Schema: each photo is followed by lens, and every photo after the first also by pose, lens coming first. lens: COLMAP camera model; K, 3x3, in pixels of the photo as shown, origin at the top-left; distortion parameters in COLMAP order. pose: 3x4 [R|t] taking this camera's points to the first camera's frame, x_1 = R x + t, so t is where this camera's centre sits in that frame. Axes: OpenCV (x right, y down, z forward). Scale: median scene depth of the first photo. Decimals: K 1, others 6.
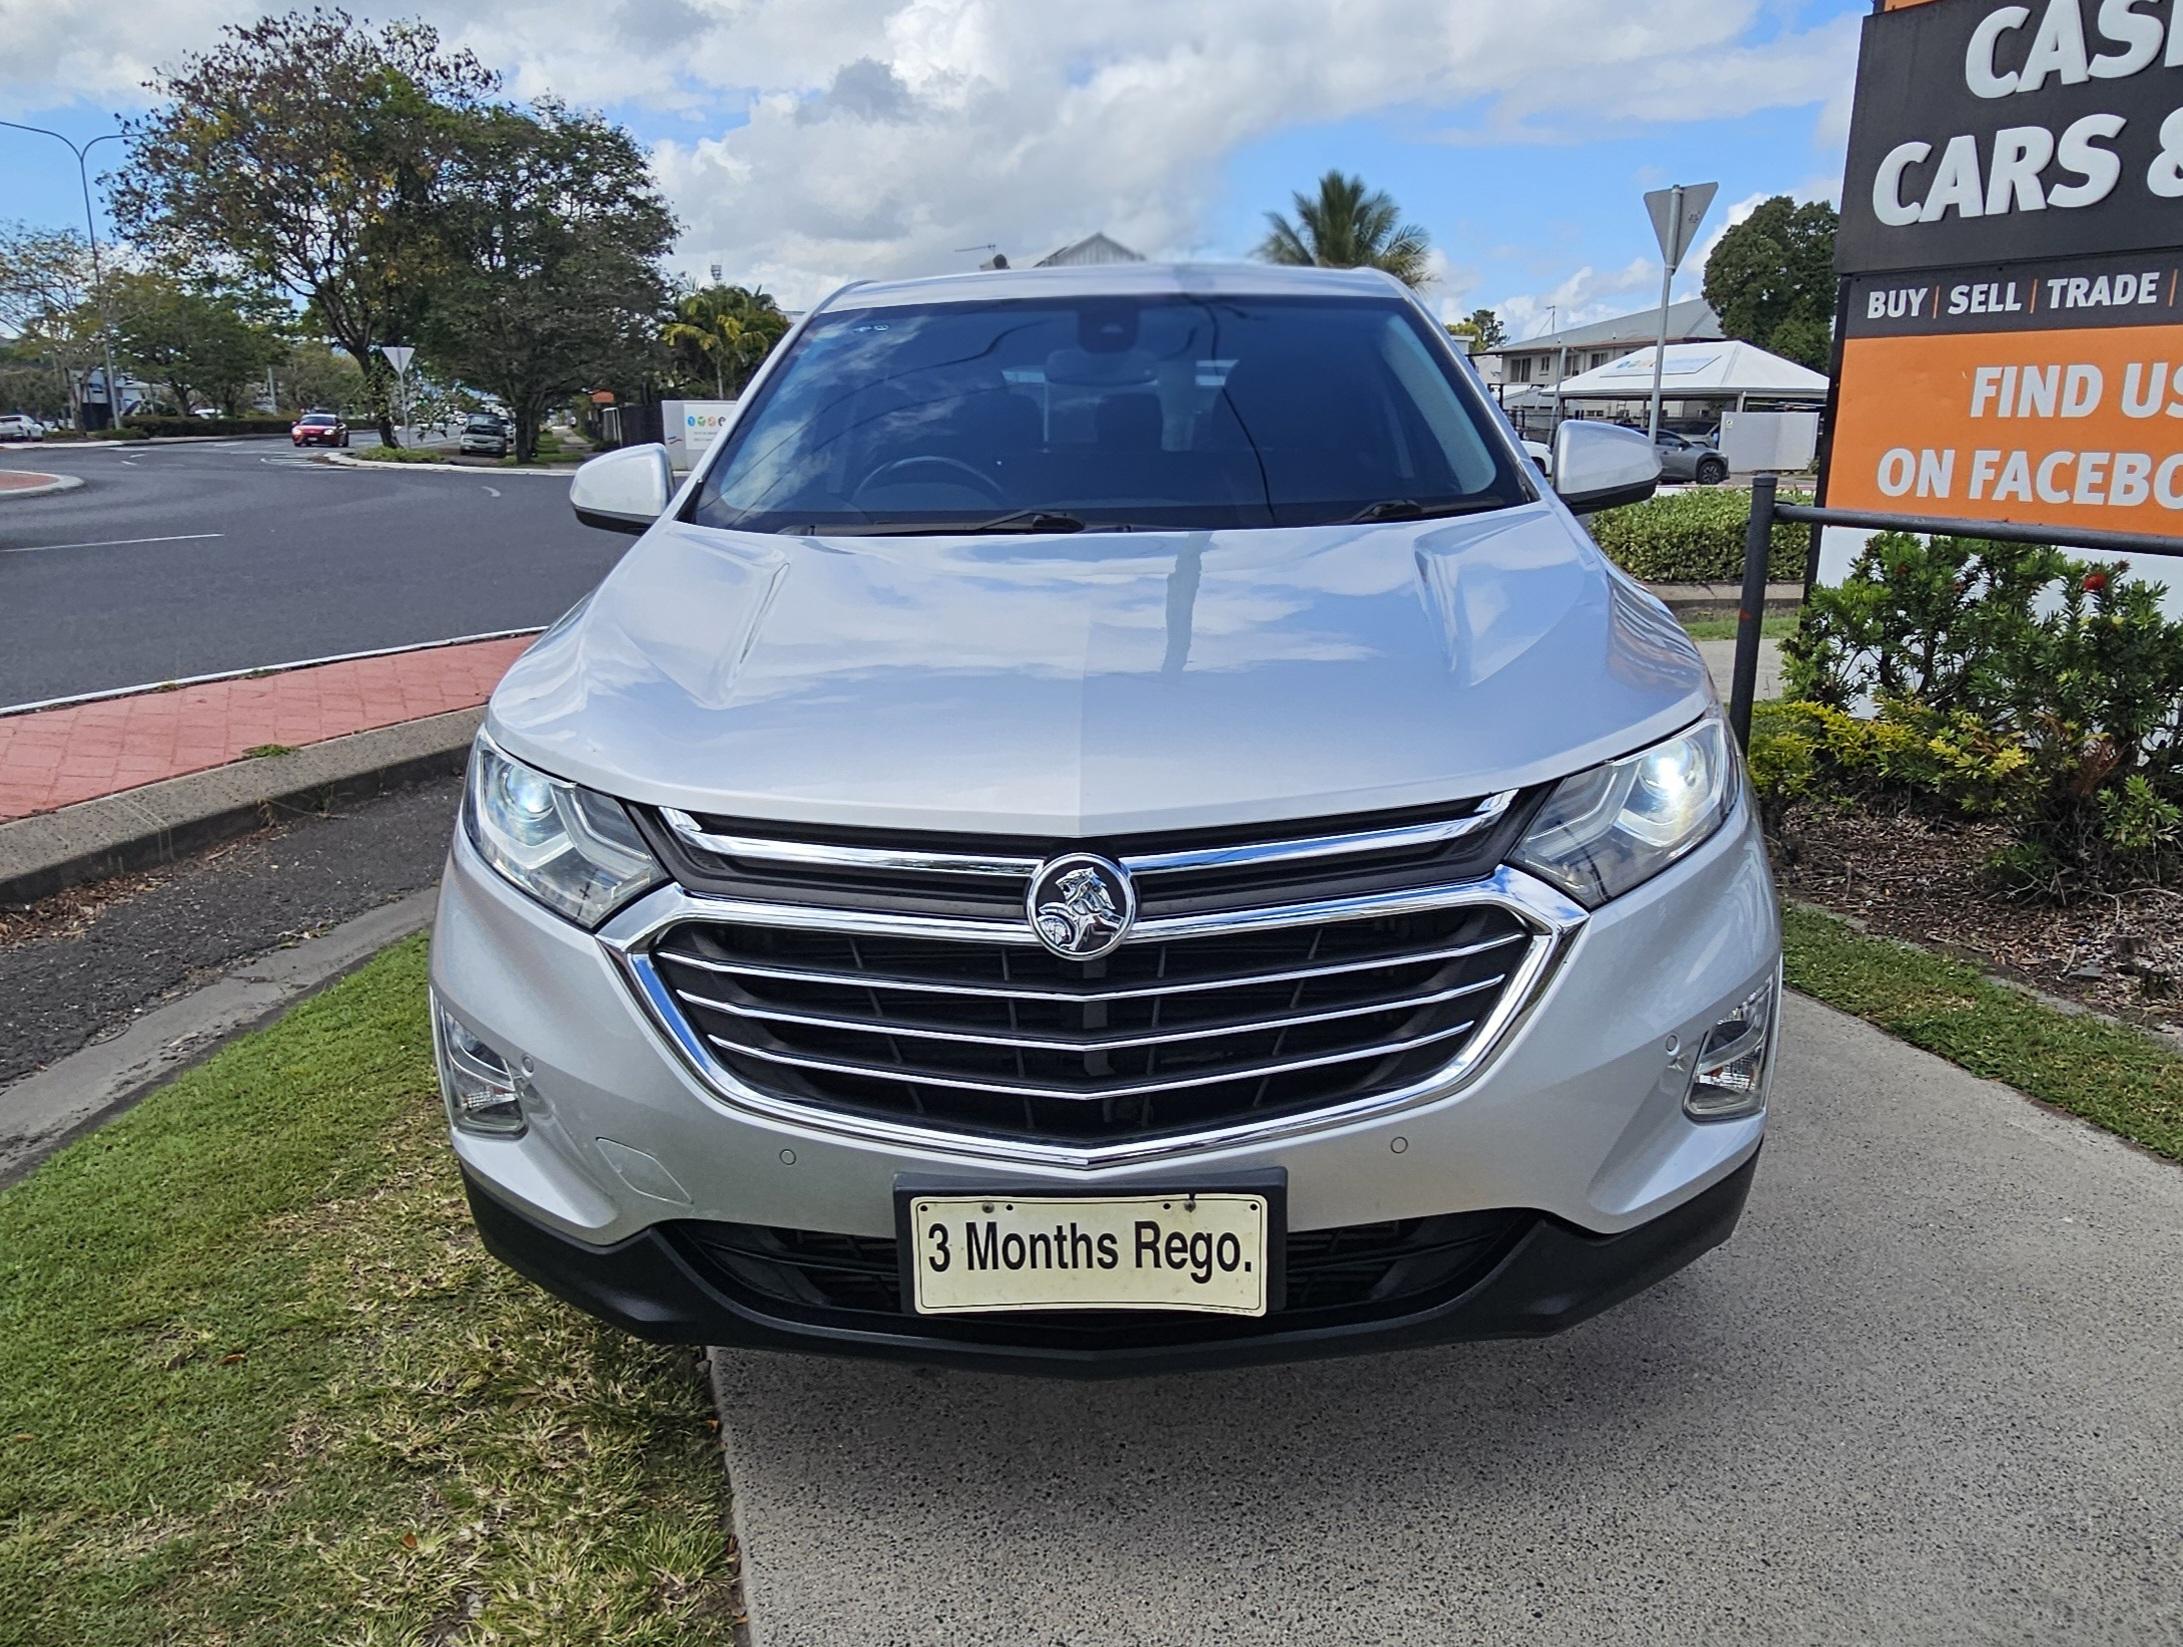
lens RADIAL K [[1610.6, 0, 1091.5], [0, 1610.6, 823.5], [0, 0, 1]] dist [0.008717, -0.007825]
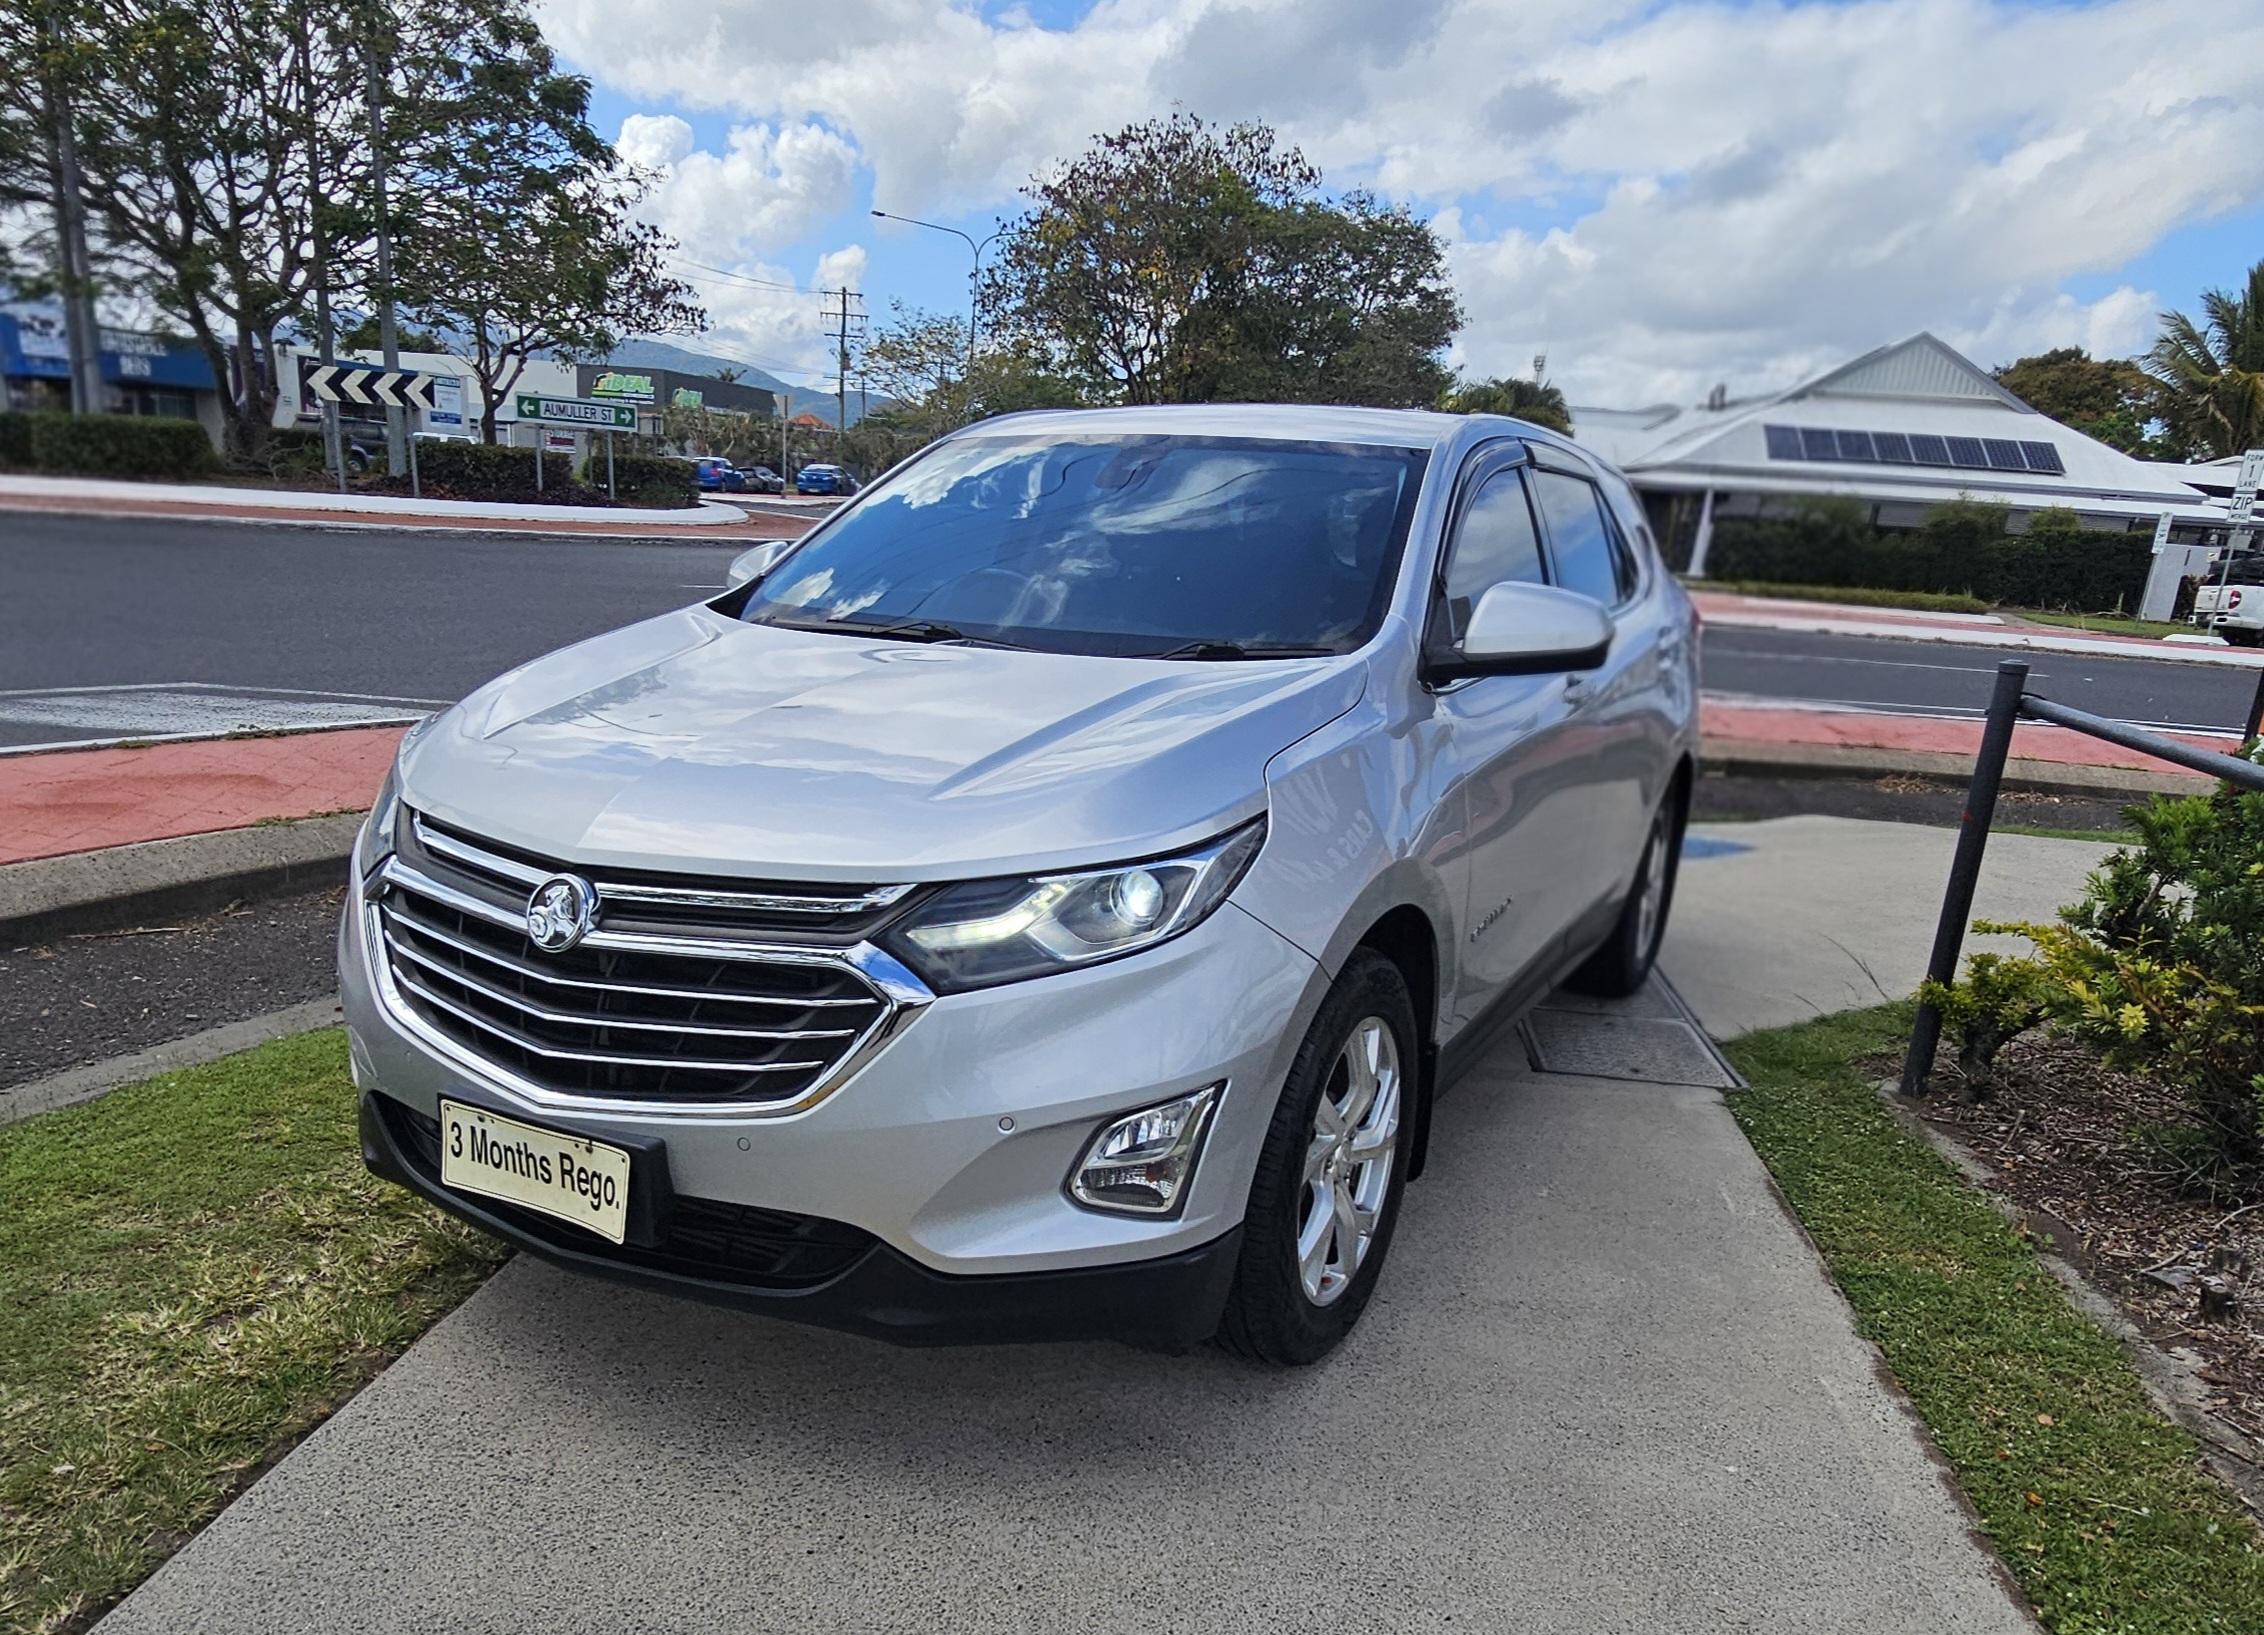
lens RADIAL K [[1709.8, 0, 1243.8], [0, 1709.8, 962.3], [0, 0, 1]] dist [0.006712, -0.029456]
pose [[0.889550, 0.171683, -0.423351, 0.149675], [-0.165914, 0.984833, 0.050763, -0.010056], [0.425645, 0.025083, 0.904542, -0.006247]]
